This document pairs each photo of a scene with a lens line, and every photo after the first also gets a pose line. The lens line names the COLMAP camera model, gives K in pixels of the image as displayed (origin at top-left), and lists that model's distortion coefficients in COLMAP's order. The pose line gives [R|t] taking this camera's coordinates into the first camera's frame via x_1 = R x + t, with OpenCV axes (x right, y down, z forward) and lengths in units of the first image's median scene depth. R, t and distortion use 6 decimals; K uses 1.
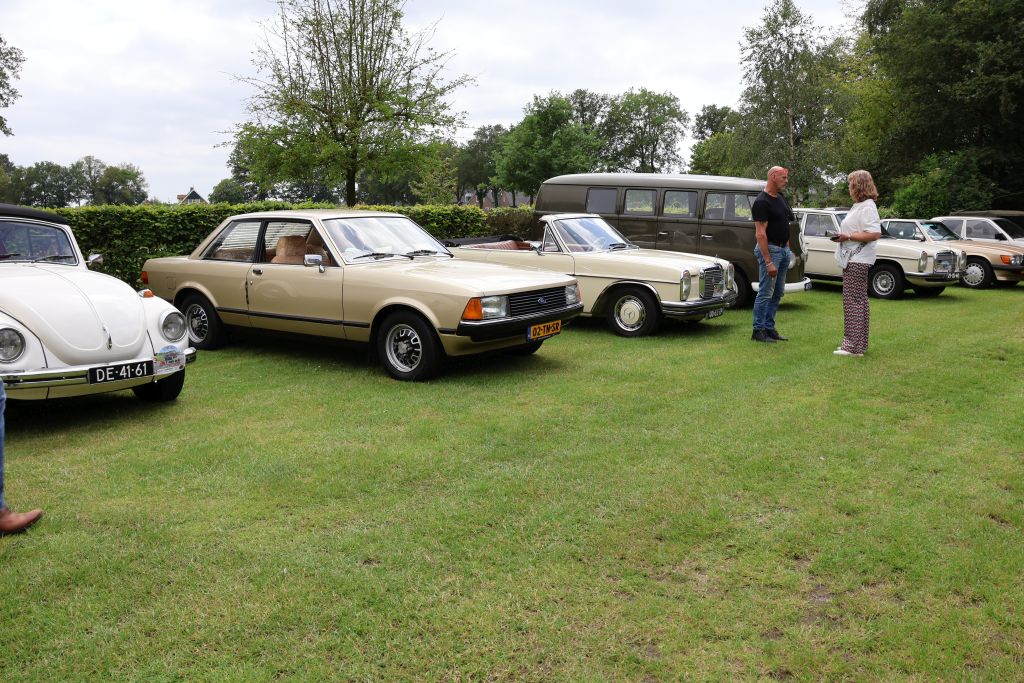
lens RADIAL K [[852.9, 0, 512.3], [0, 852.9, 333.7], [0, 0, 1]] dist [-0.114155, 0.082694]
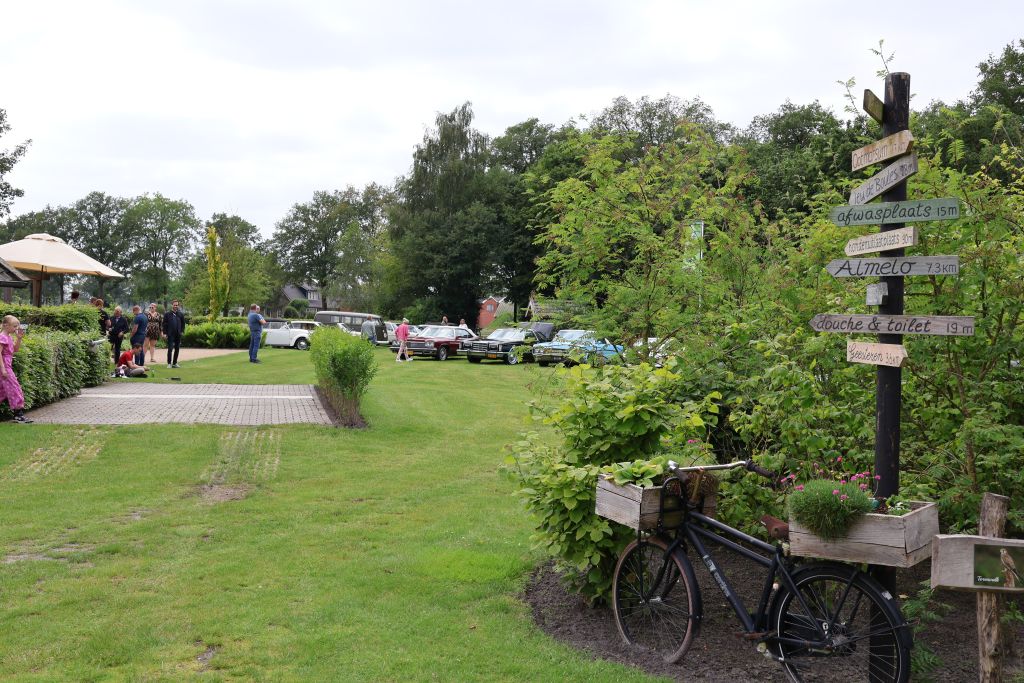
lens RADIAL K [[1101.7, 0, 515.7], [0, 1101.7, 342.0], [0, 0, 1]] dist [0.060514, 0.000000]
pose [[0.853399, 0.014952, 0.521044, -0.178399], [0.046085, 0.993510, -0.103990, 0.049382], [-0.519217, 0.112757, 0.847171, -0.358303]]
